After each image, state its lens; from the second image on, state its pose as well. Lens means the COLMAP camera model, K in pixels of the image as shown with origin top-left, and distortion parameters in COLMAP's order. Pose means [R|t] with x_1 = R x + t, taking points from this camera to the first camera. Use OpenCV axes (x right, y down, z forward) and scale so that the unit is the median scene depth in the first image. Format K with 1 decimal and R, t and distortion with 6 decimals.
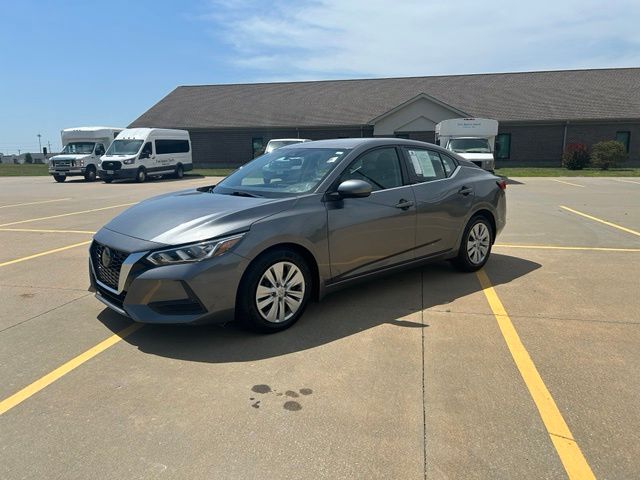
lens RADIAL K [[481.9, 0, 314.7], [0, 481.9, 236.7], [0, 0, 1]] dist [0.053022, -0.057225]
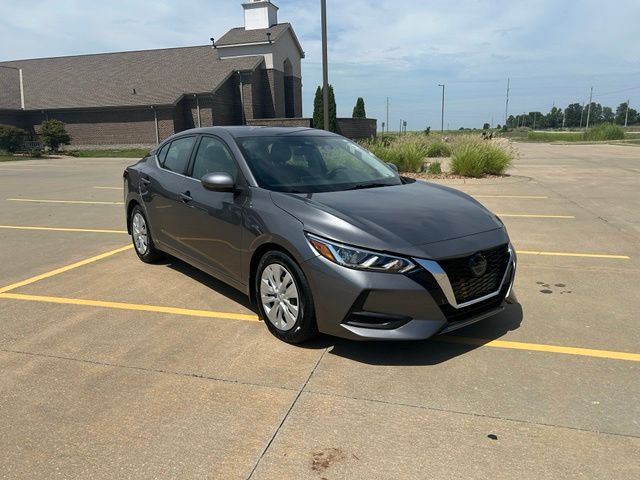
lens RADIAL K [[481.9, 0, 320.2], [0, 481.9, 244.5], [0, 0, 1]] dist [0.053022, -0.057225]
pose [[0.054532, -0.212750, 0.975584, -1.008210], [0.173973, 0.964118, 0.200525, -0.168208], [-0.983239, 0.158790, 0.089589, 0.948778]]
